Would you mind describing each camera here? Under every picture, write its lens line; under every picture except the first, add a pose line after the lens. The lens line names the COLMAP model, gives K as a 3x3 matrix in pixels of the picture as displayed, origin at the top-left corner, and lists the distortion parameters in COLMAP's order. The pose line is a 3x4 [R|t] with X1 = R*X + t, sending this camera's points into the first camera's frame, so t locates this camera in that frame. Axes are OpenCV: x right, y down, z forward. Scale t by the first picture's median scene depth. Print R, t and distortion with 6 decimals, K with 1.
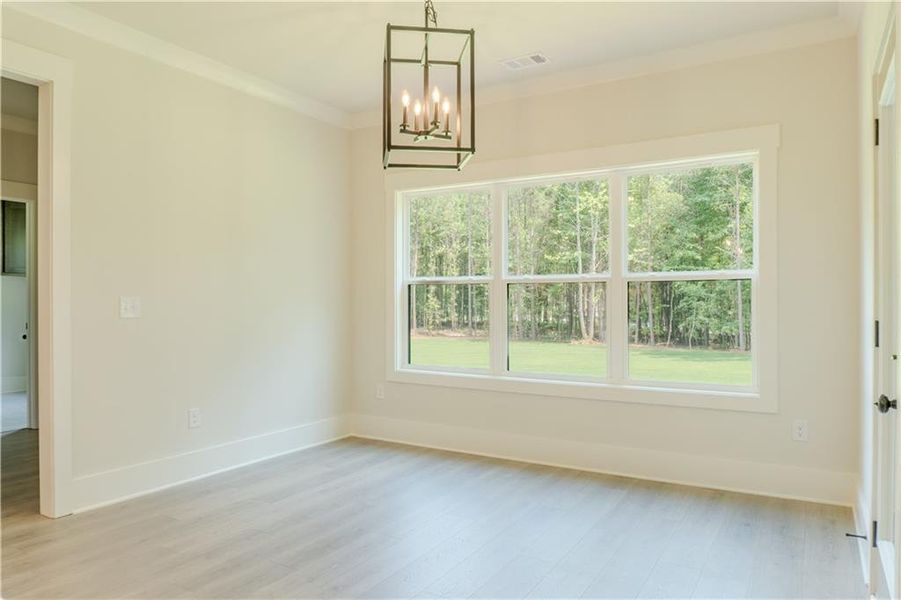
lens RADIAL K [[621.3, 0, 463.0], [0, 621.3, 304.5], [0, 0, 1]] dist [-0.016743, -0.009512]
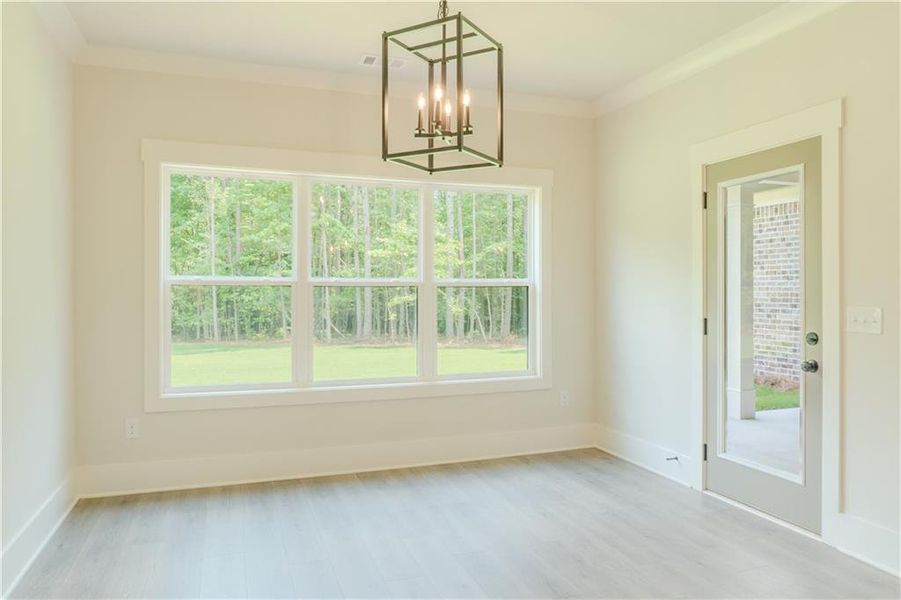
lens RADIAL K [[621.3, 0, 454.4], [0, 621.3, 301.4], [0, 0, 1]] dist [-0.016743, -0.009512]
pose [[0.630634, -0.008153, 0.776037, -0.561752], [0.008020, 0.999960, 0.003988, -0.015914], [-0.776039, 0.003709, 0.630674, 0.275974]]
